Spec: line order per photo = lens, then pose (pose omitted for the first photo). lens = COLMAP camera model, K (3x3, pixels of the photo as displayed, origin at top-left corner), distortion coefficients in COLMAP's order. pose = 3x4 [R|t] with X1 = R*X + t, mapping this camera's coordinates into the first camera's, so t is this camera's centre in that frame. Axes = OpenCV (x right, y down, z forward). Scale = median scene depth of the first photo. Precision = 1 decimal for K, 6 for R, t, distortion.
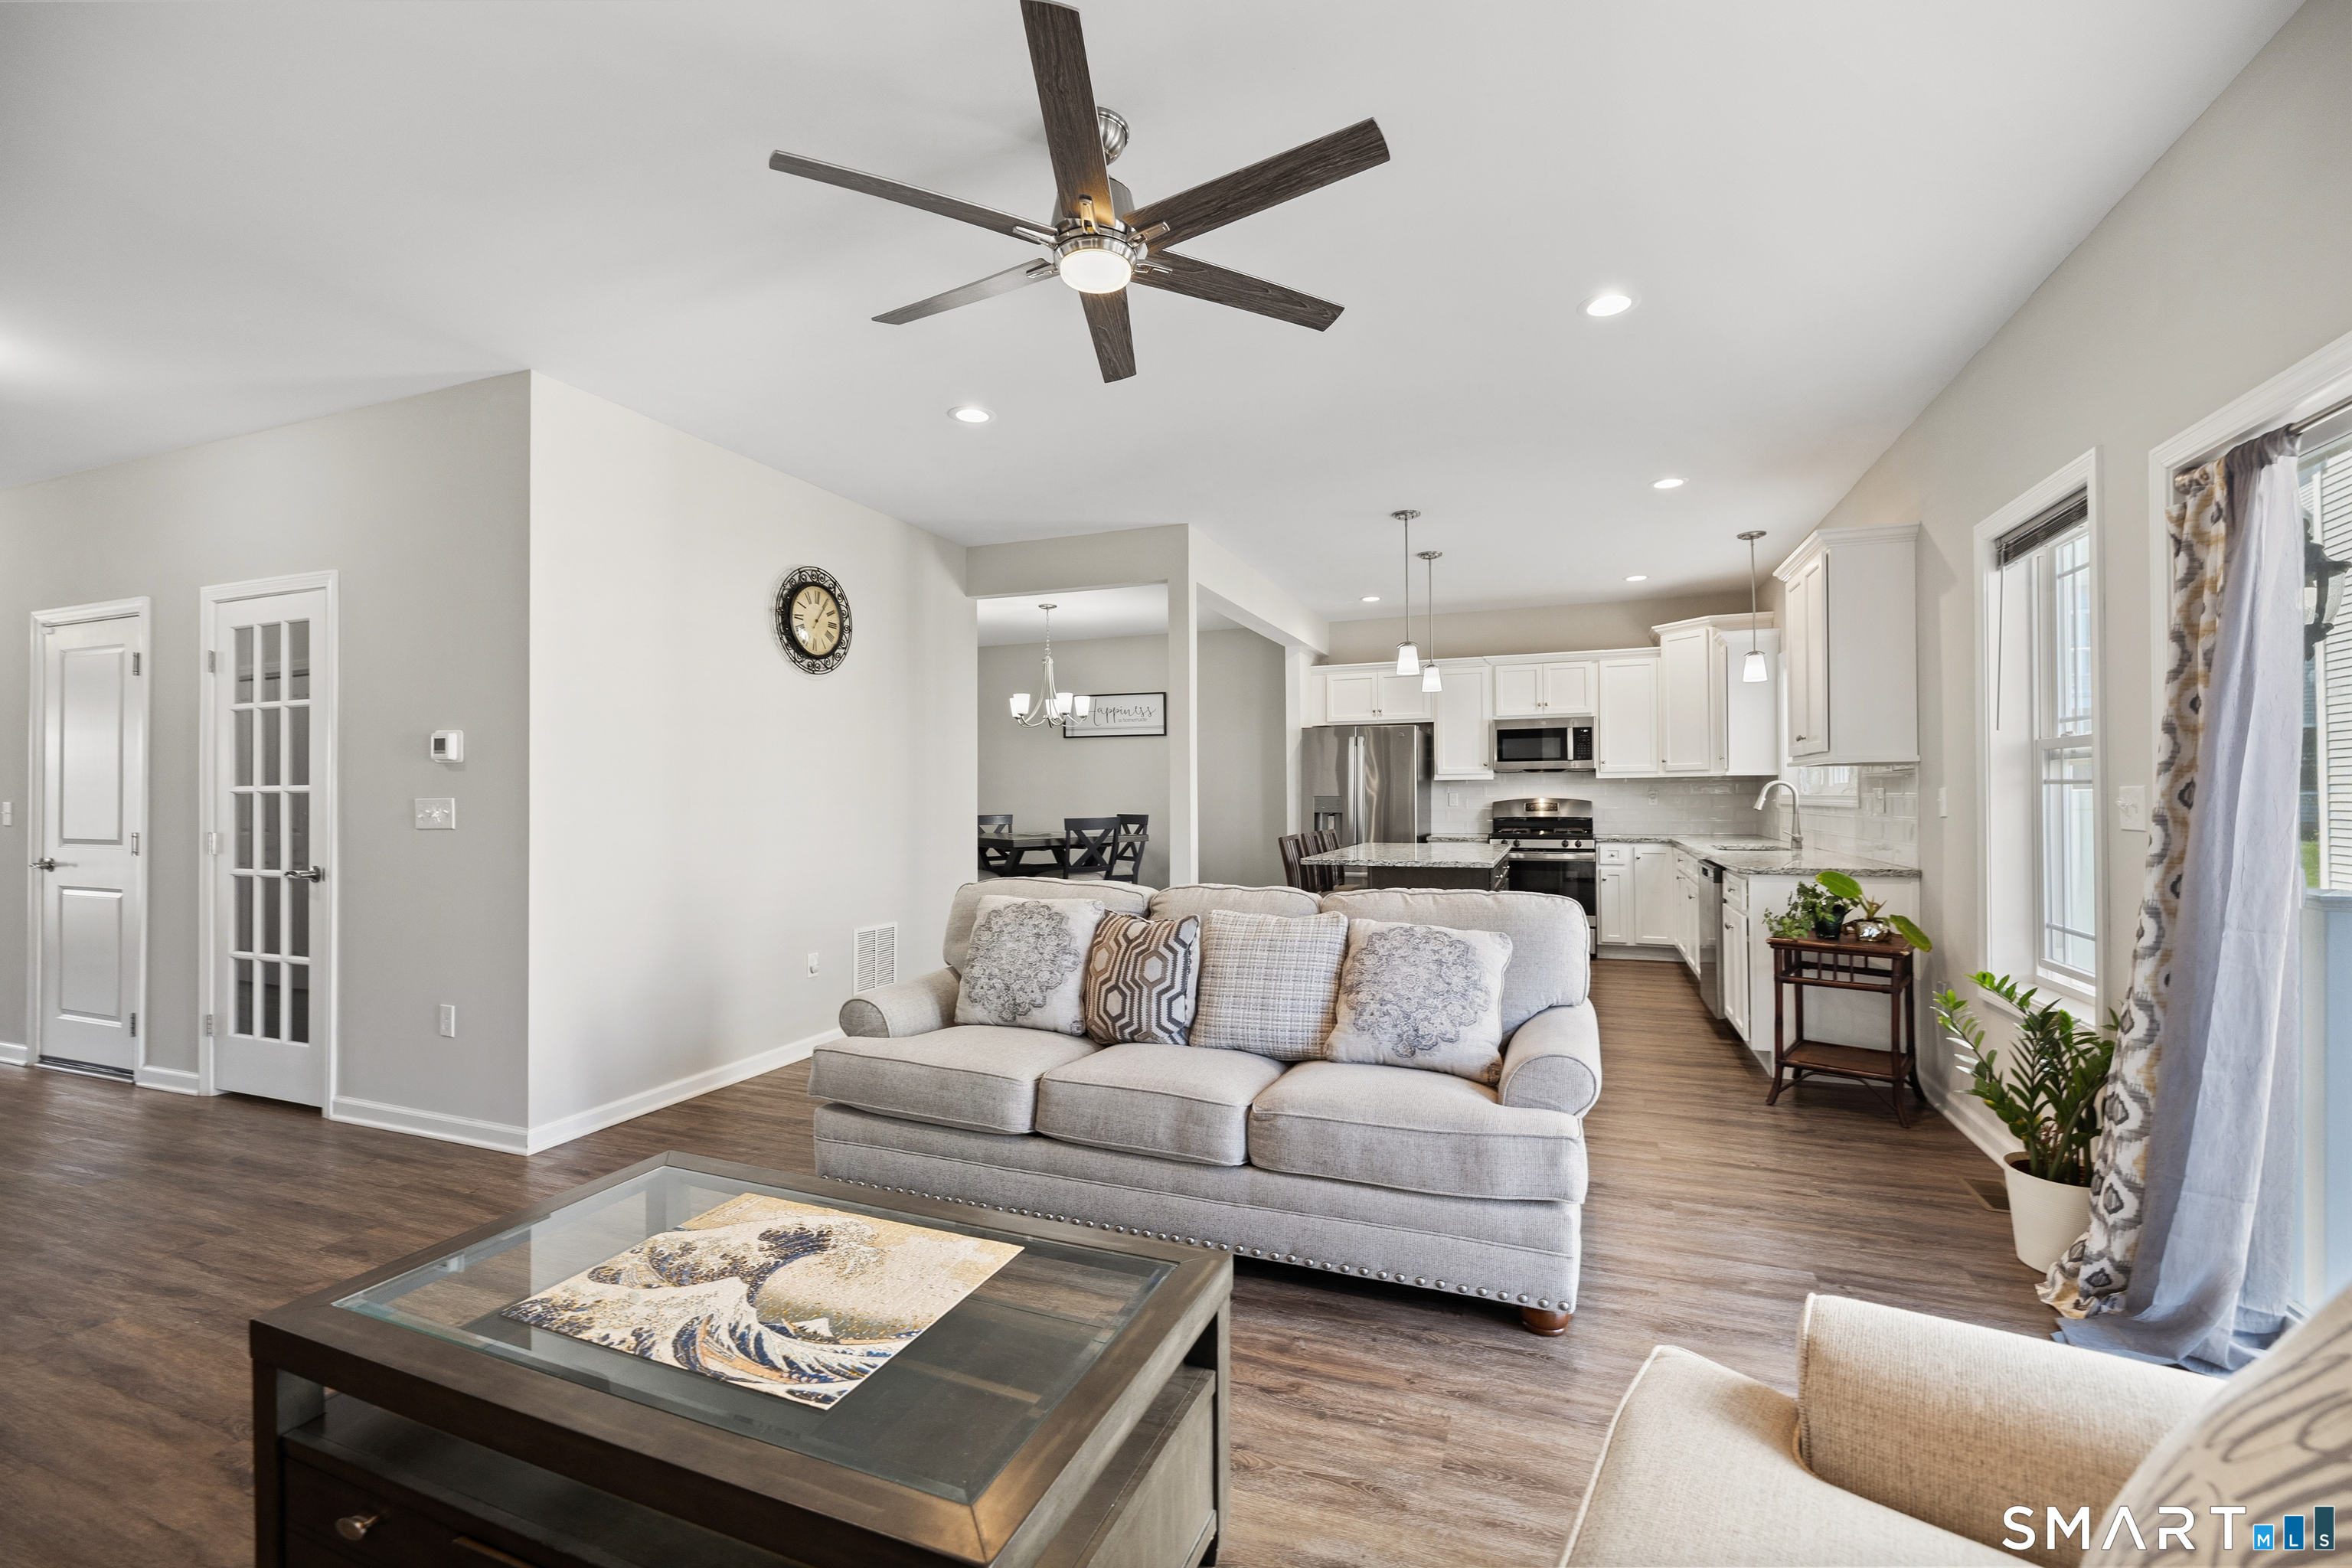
lens RADIAL K [[976.5, 0, 1175.8], [0, 976.5, 790.9], [0, 0, 1]] dist [0.002751, 0.000471]
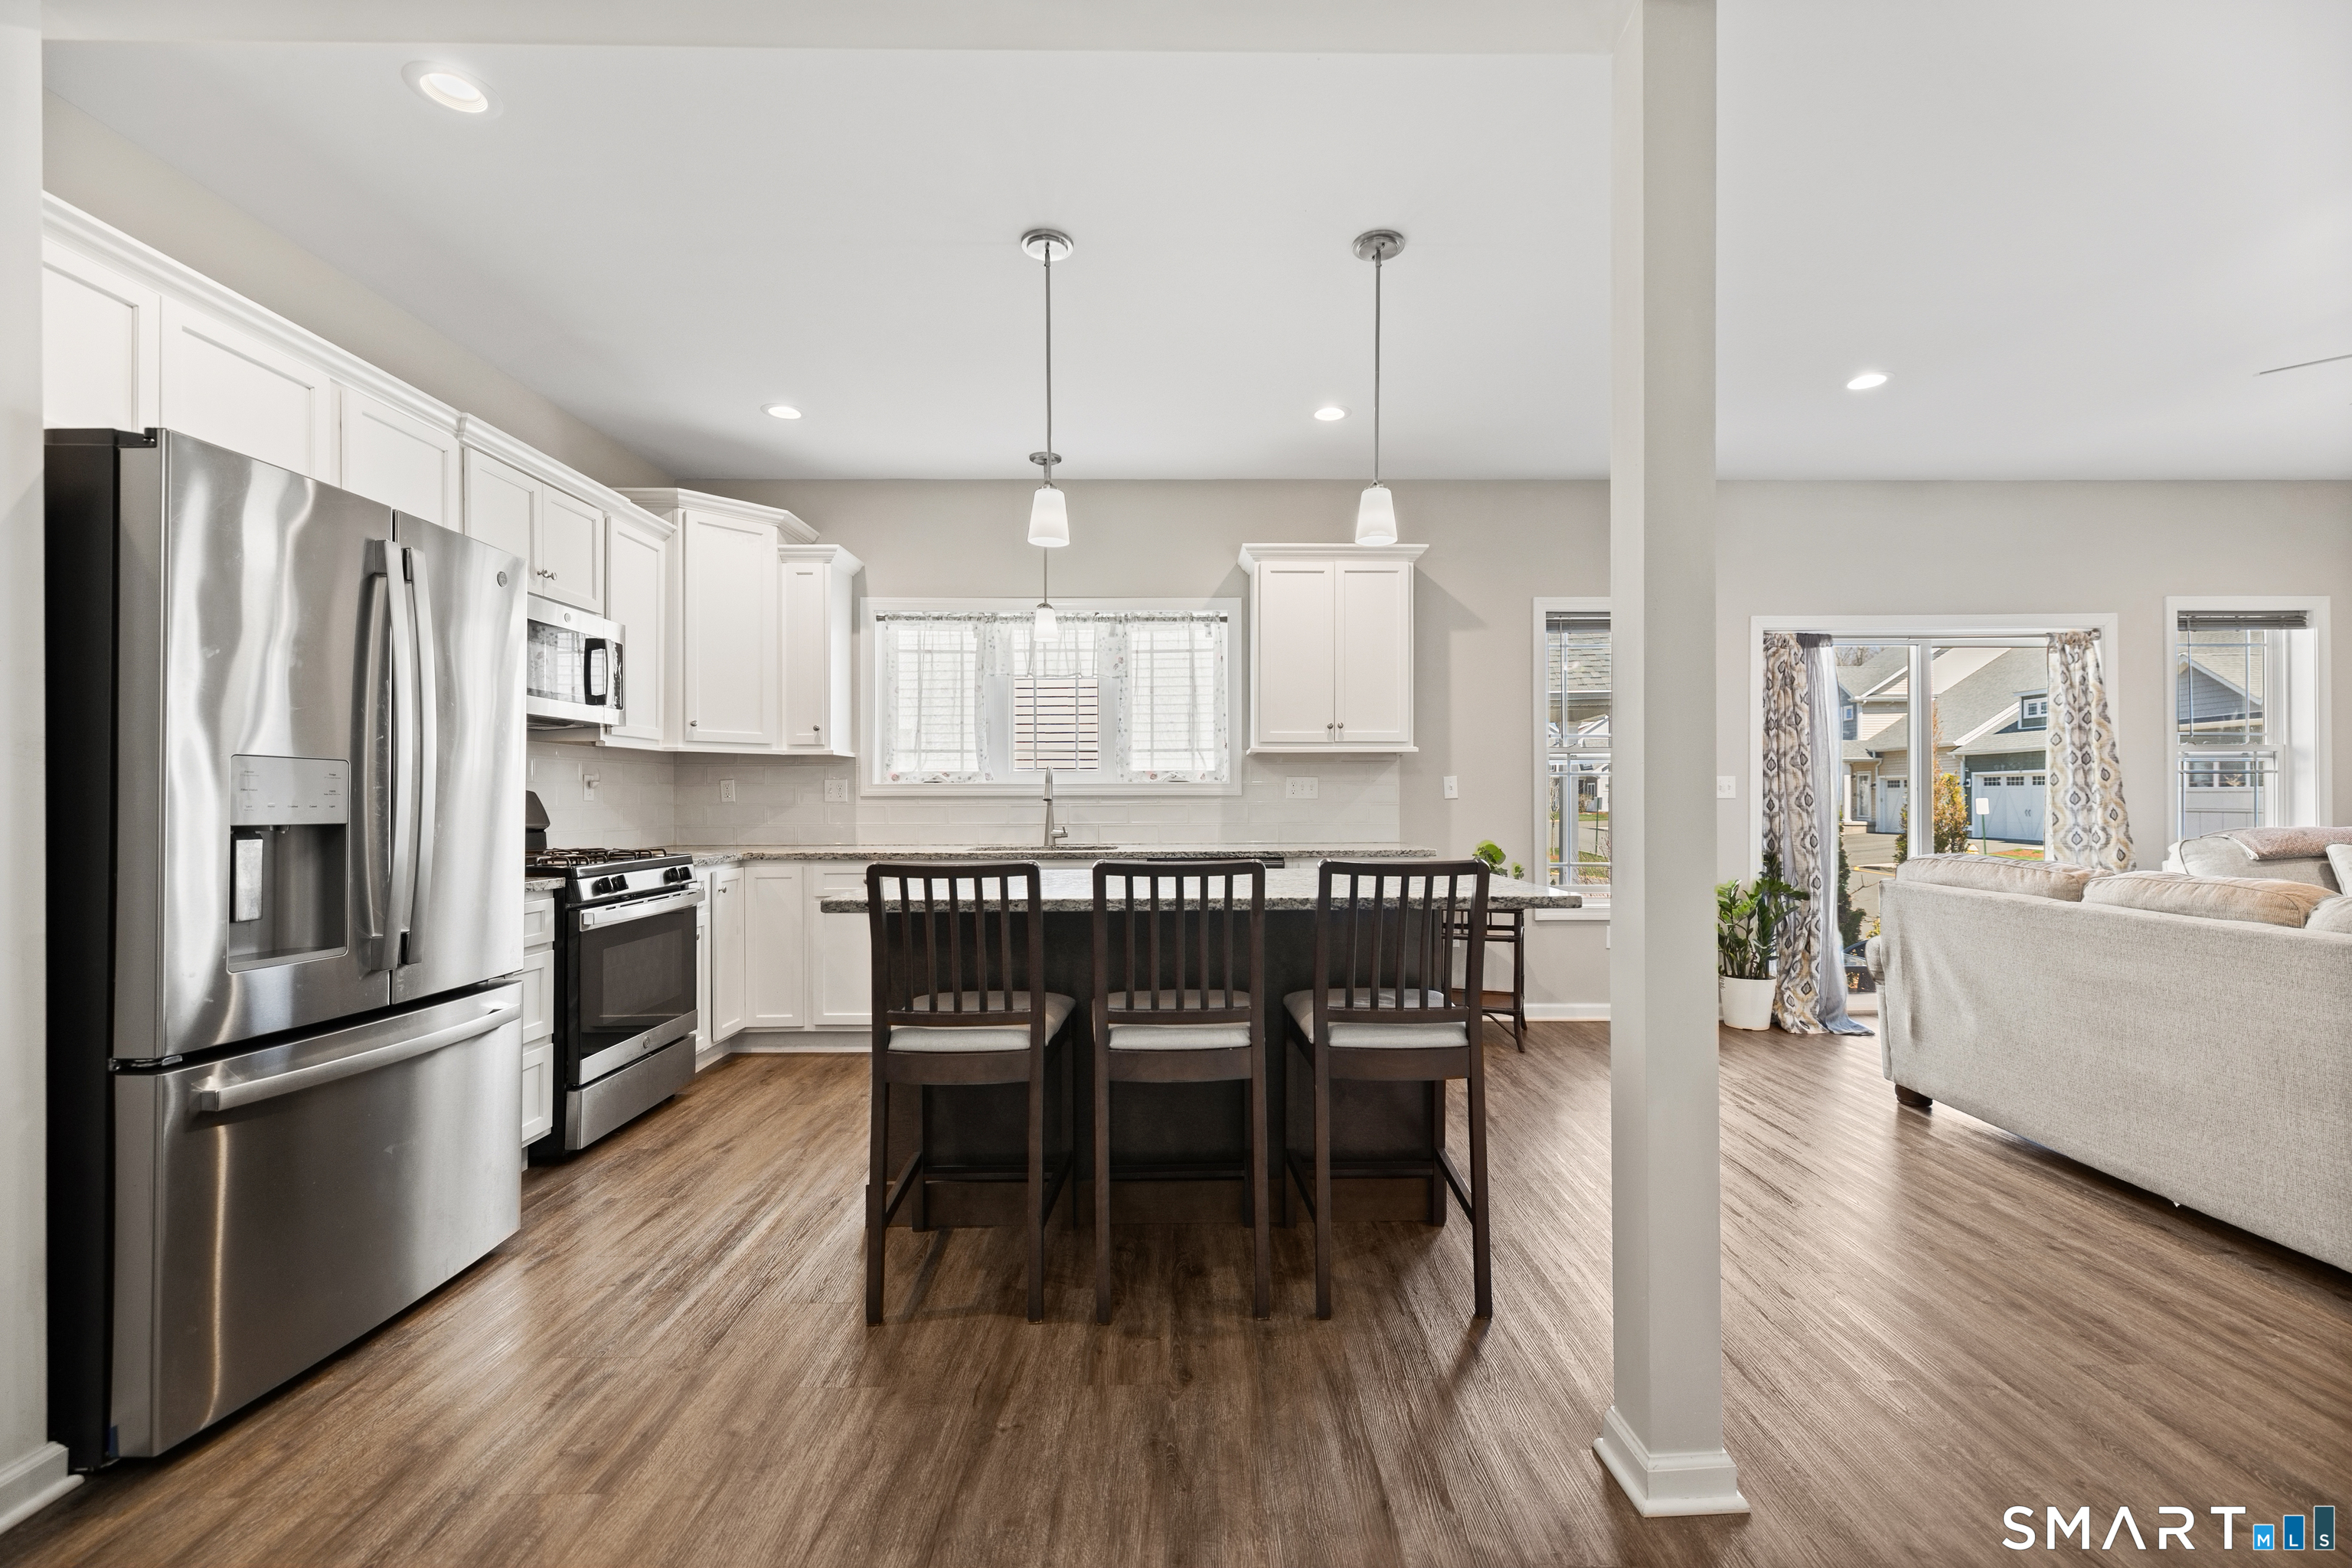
lens RADIAL K [[990.2, 0, 1192.1], [0, 990.2, 788.8], [0, 0, 1]] dist [0.000647, 0.000048]
pose [[-0.380531, 0.014112, 0.924660, -0.158610], [-0.001556, 0.999872, -0.015900, 0.016858], [-0.924767, -0.007489, -0.380461, 0.914127]]
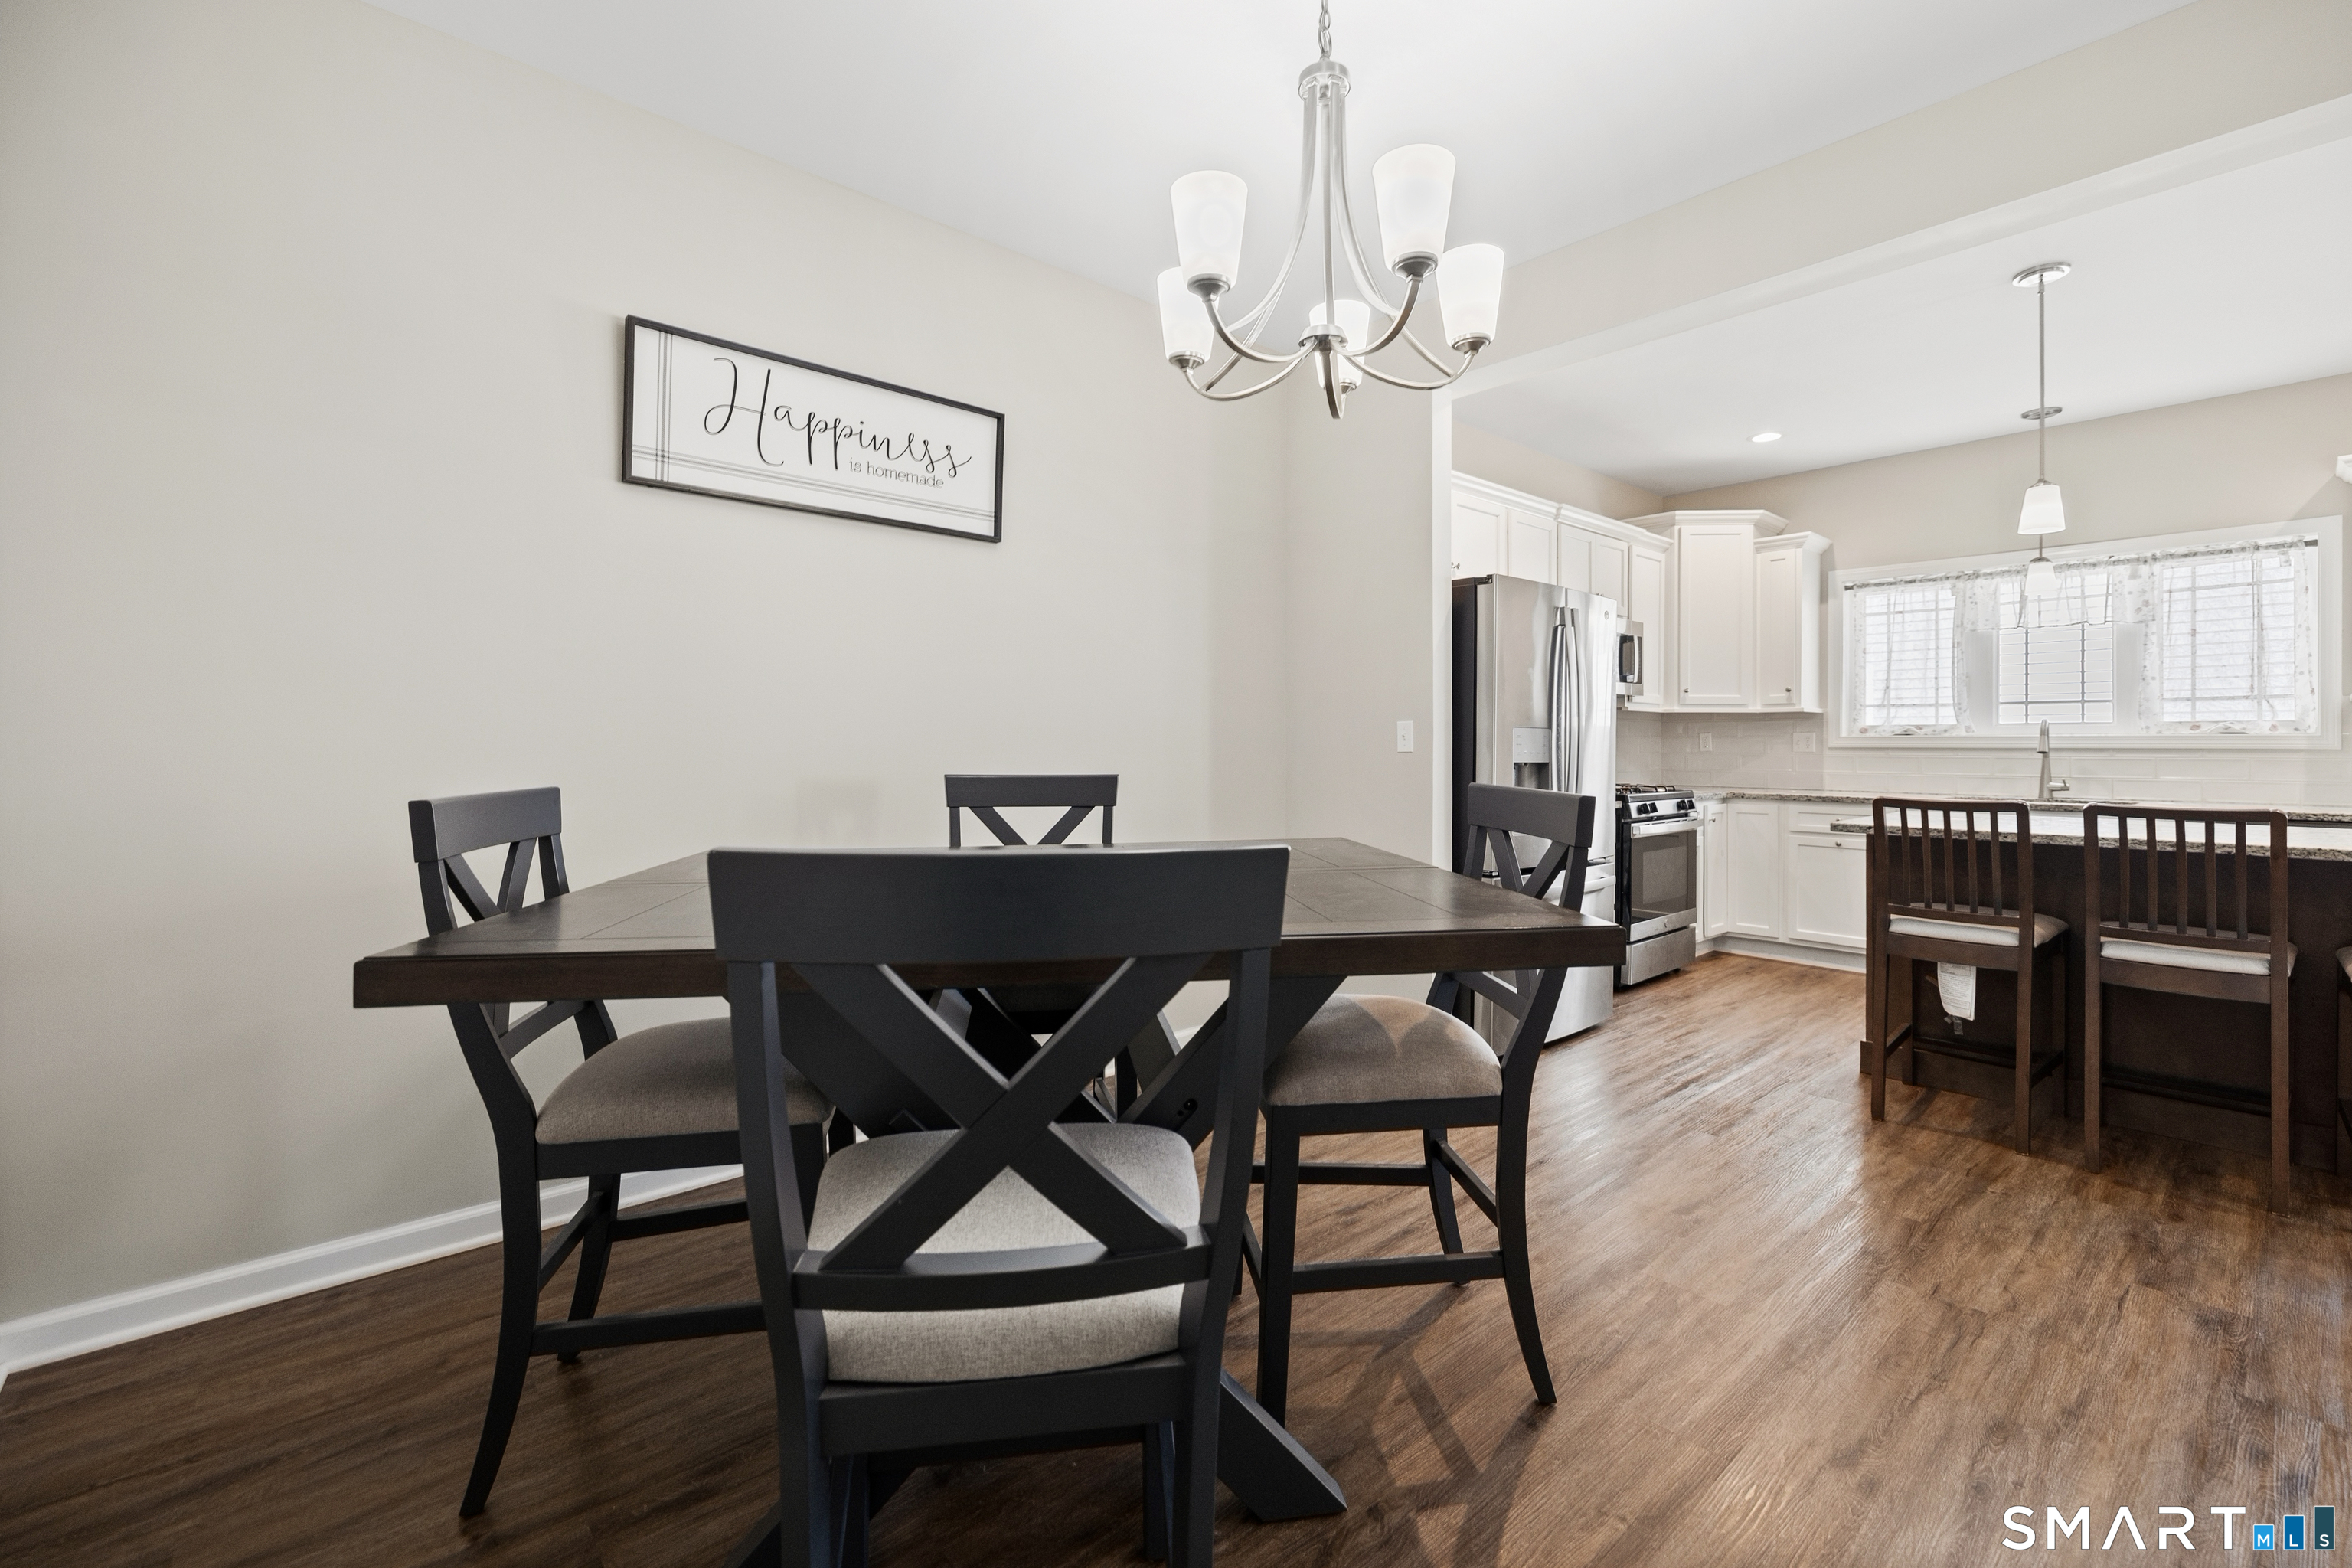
lens RADIAL K [[1006.7, 0, 1176.3], [0, 1006.7, 745.2], [0, 0, 1]] dist [-0.003186, -0.000582]
pose [[0.453372, 0.005428, 0.891305, -0.362962], [-0.011648, 0.999932, -0.000165, 0.015862], [-0.891245, -0.010307, 0.453404, 0.961606]]
